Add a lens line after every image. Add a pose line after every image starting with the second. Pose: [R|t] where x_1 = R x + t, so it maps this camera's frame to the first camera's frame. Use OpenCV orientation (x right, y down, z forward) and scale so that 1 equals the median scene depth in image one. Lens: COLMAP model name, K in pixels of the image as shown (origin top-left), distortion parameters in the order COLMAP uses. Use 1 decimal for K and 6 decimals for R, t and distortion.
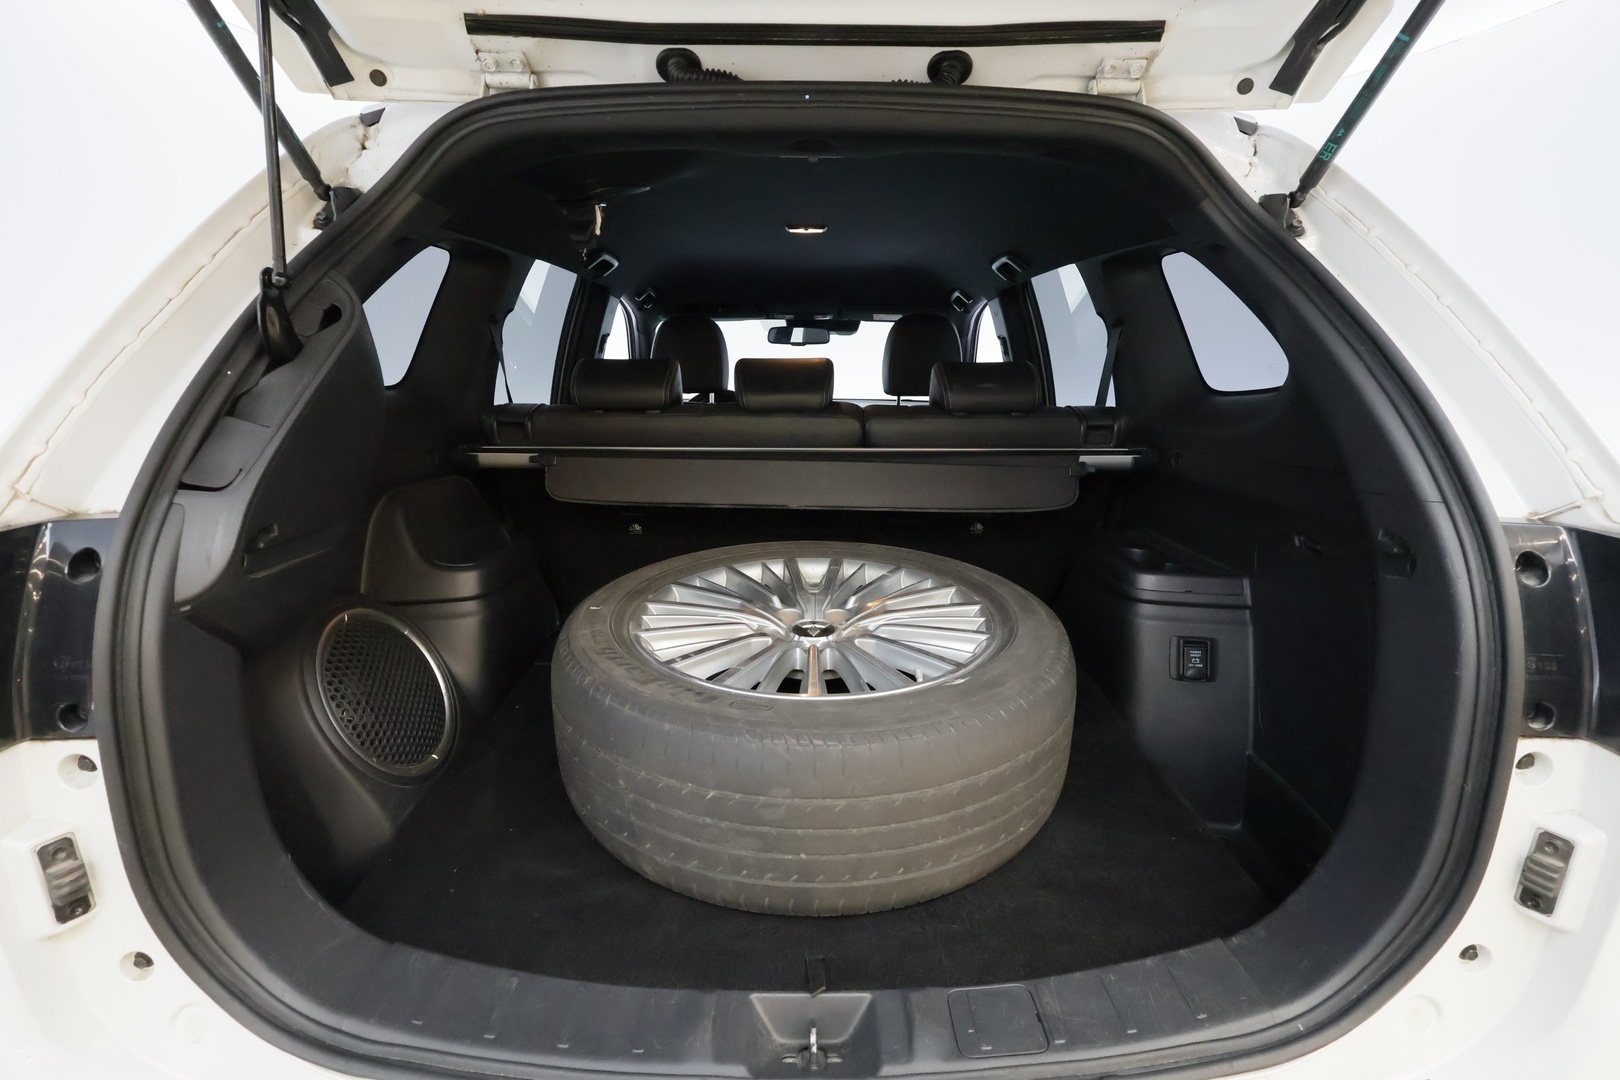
lens RADIAL K [[754.0, 0, 810.0], [0, 754.0, 540.0], [0, 0, 1]] dist [0.002432, 0.000625]
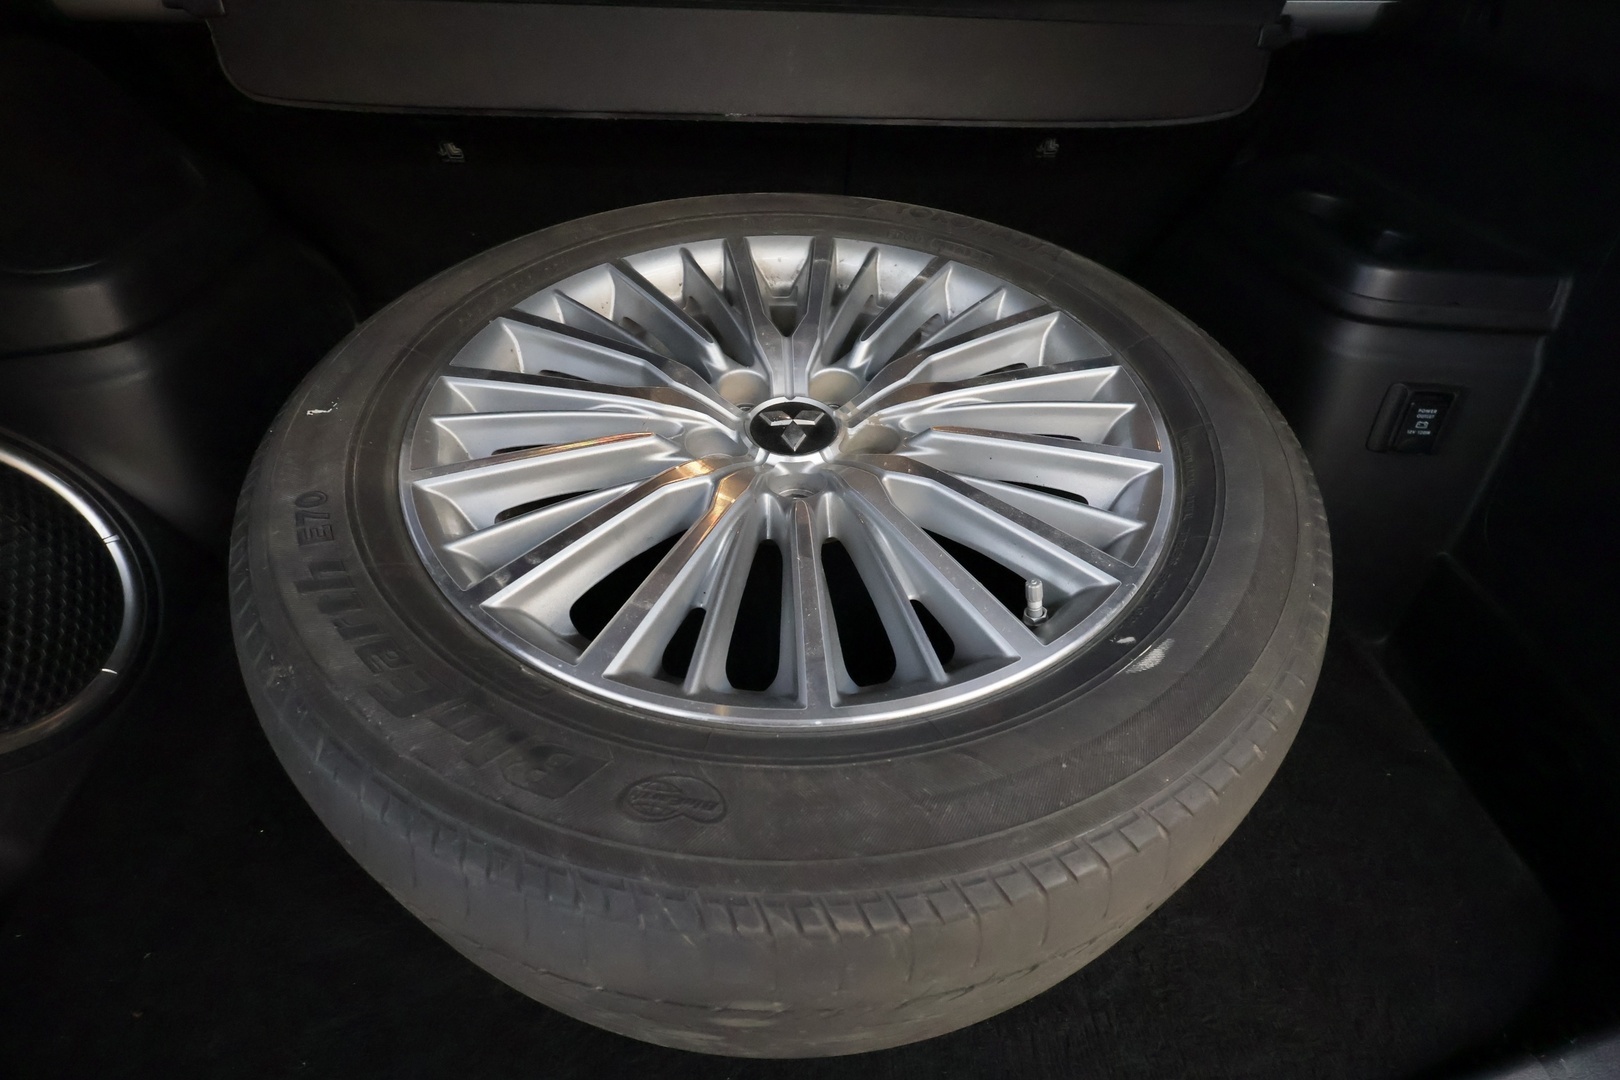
lens RADIAL K [[754.0, 0, 810.0], [0, 754.0, 540.0], [0, 0, 1]] dist [0.002432, 0.000625]
pose [[0.997235, -0.037744, 0.064006, -0.018008], [0.000391, 0.864036, 0.503429, -0.067675], [-0.074305, -0.502013, 0.861662, 0.502013]]
